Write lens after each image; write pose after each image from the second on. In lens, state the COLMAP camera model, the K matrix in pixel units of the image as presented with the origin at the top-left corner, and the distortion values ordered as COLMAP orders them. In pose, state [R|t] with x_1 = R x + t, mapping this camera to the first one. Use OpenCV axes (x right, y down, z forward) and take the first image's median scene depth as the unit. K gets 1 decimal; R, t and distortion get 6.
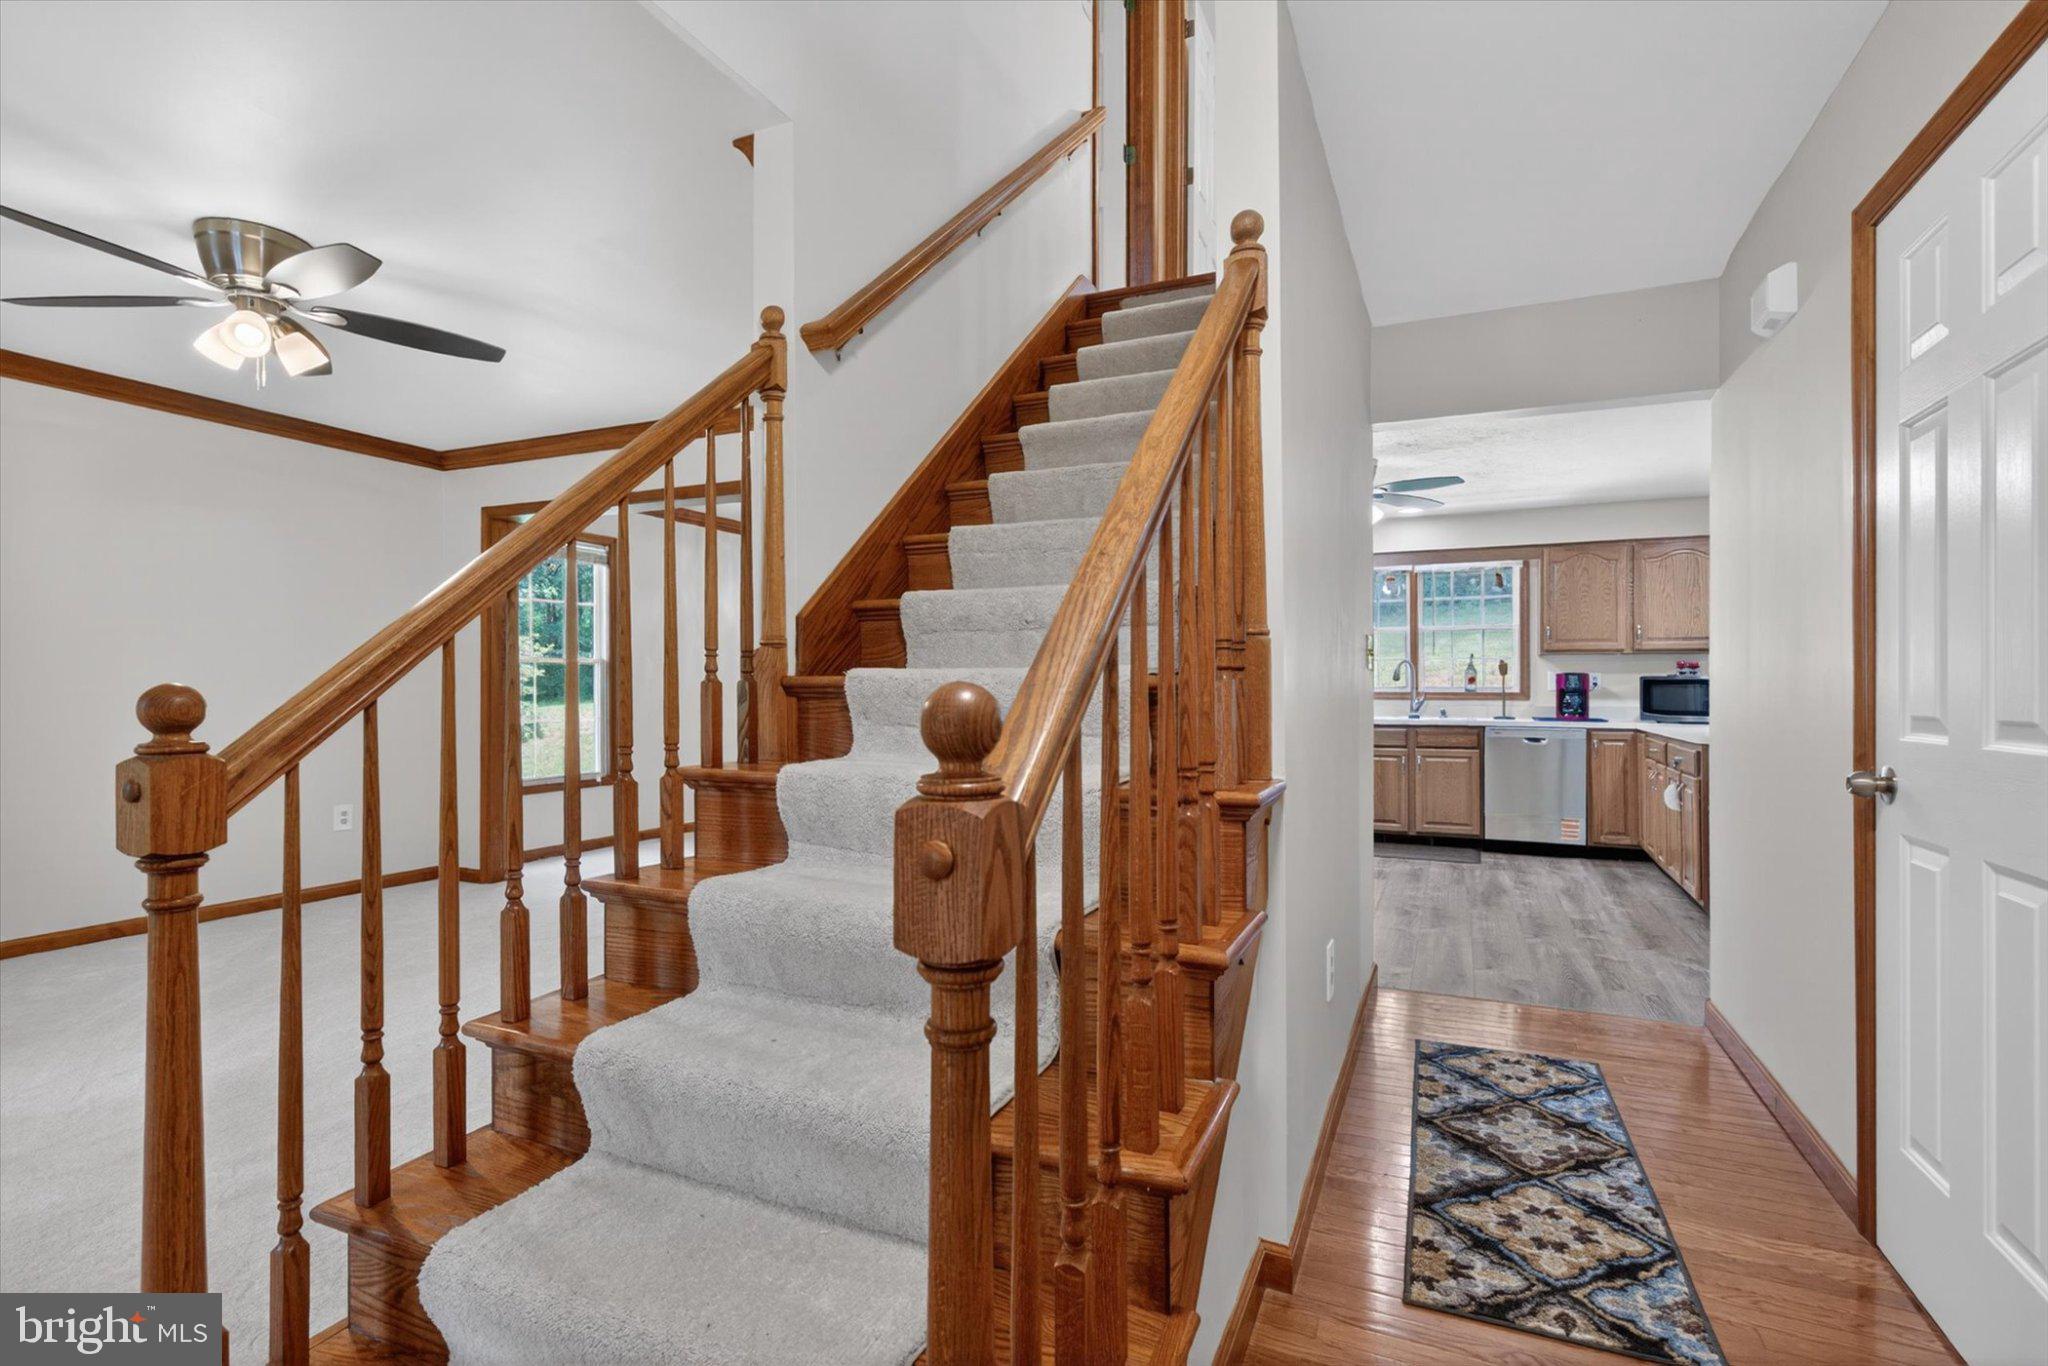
lens RADIAL K [[943.9, 0, 1029.0], [0, 943.9, 688.7], [0, 0, 1]] dist [0.001514, -0.000718]
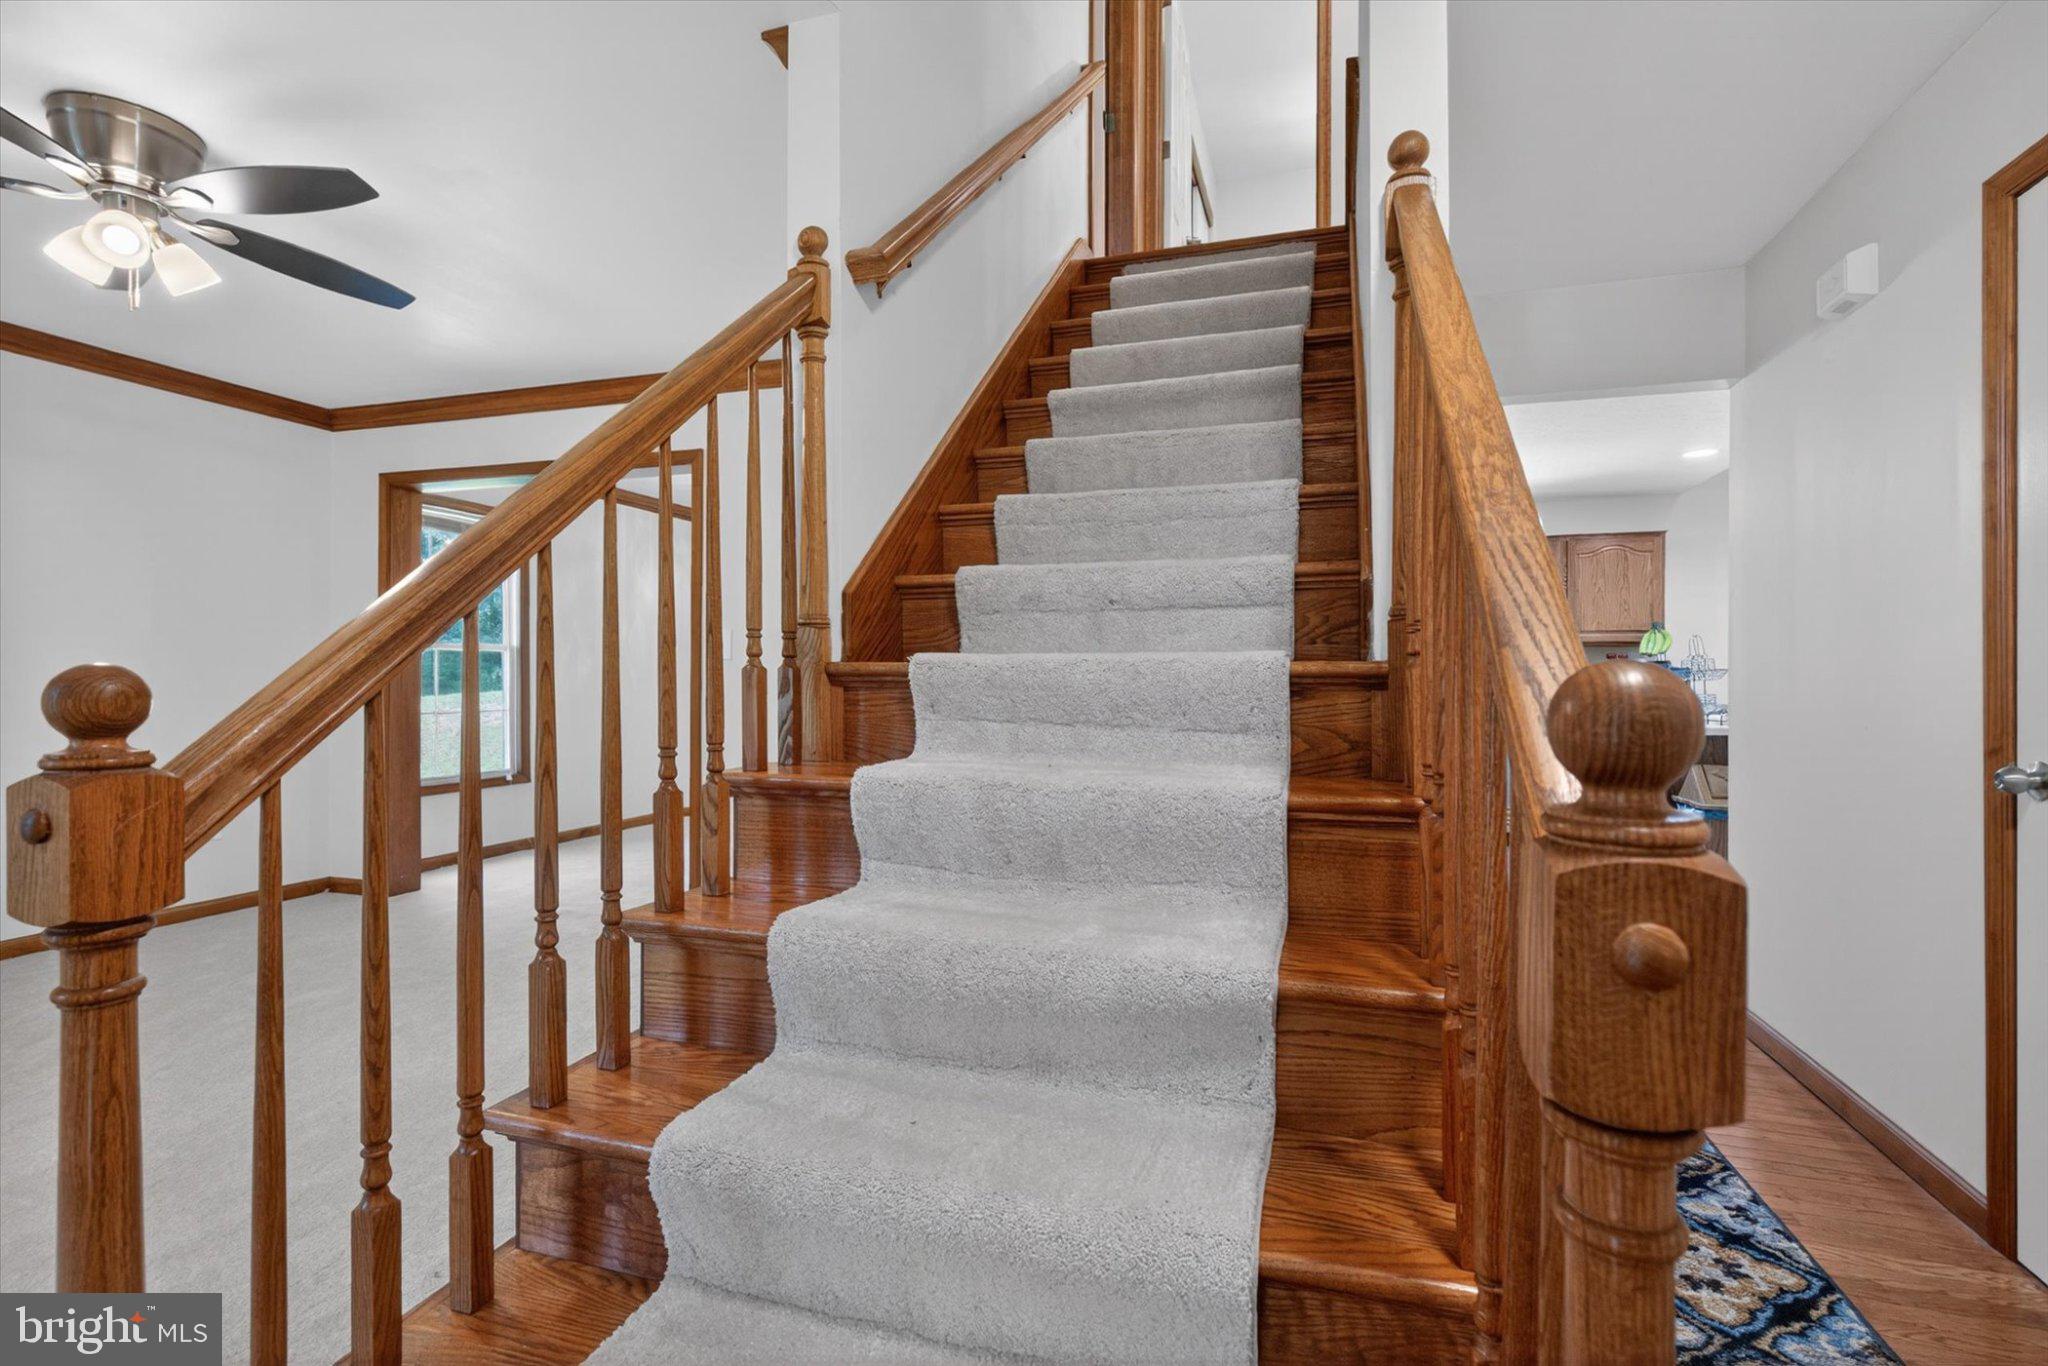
lens RADIAL K [[943.9, 0, 1041.4], [0, 943.9, 680.2], [0, 0, 1]] dist [0.001514, -0.000718]
pose [[0.993889, 0.002092, 0.110364, -0.185498], [-0.002128, 0.999998, 0.000207, 0.002802], [-0.110364, -0.000440, 0.993891, 0.152745]]
